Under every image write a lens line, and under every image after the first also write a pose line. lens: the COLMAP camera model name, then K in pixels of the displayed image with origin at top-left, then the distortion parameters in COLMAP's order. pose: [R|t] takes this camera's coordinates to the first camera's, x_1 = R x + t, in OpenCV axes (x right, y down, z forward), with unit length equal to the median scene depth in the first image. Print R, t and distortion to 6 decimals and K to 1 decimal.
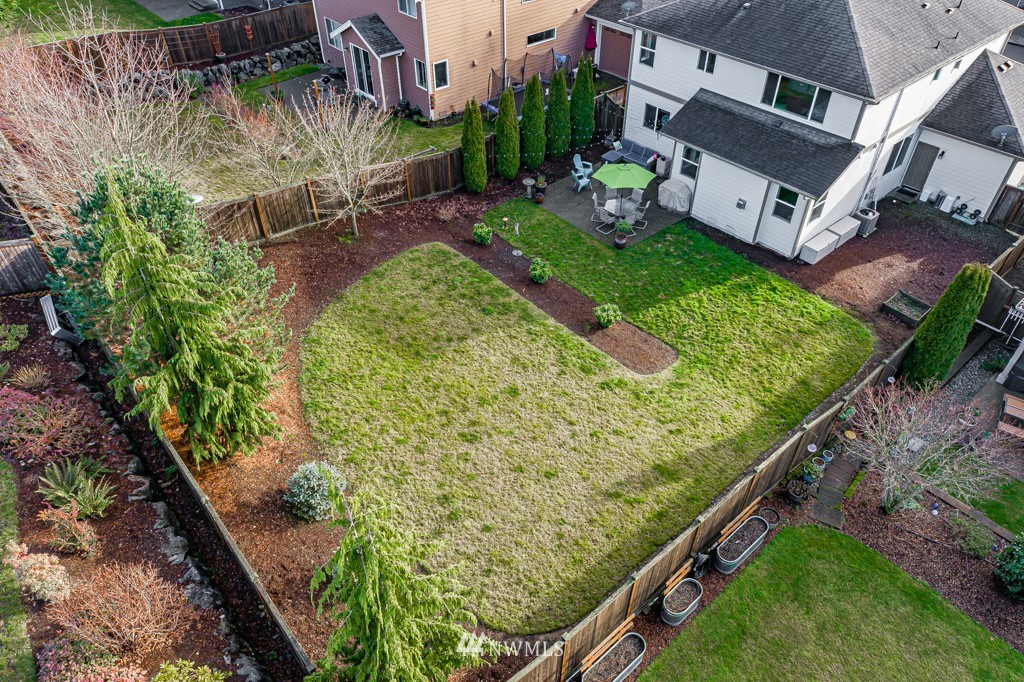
lens RADIAL K [[692.9, 0, 513.0], [0, 692.9, 343.6], [0, 0, 1]] dist [-0.003969, 0.014517]
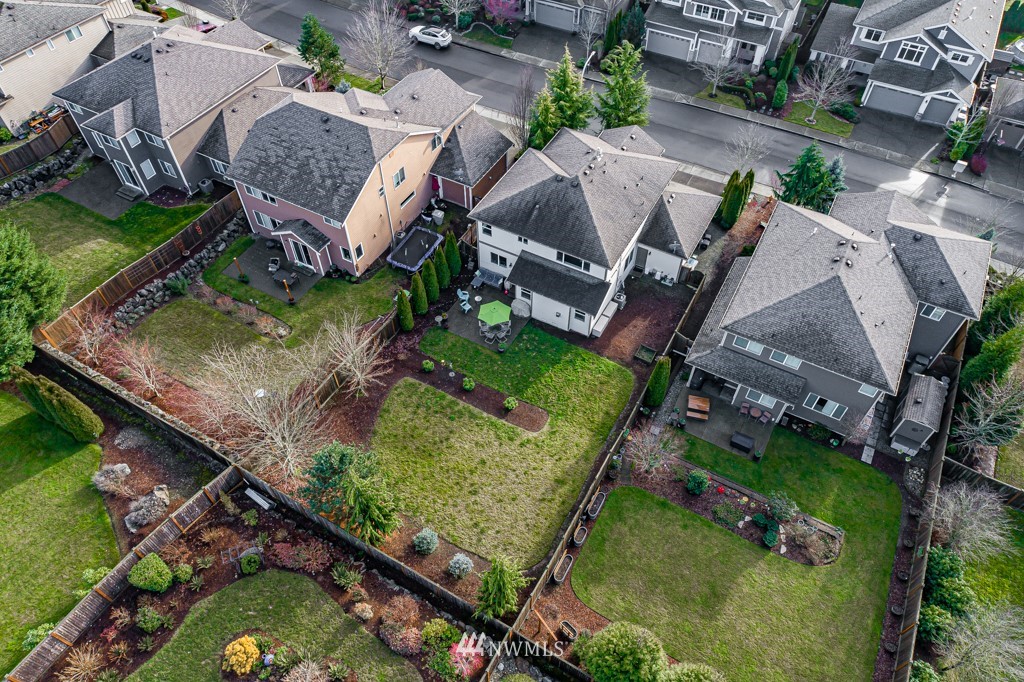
lens RADIAL K [[692.9, 0, 514.9], [0, 692.9, 343.4], [0, 0, 1]] dist [-0.003969, 0.014517]
pose [[0.939285, -0.262812, 0.220621, -0.244529], [0.224081, 0.956721, 0.185667, -0.566917], [-0.259868, -0.124957, 0.957525, -0.882261]]
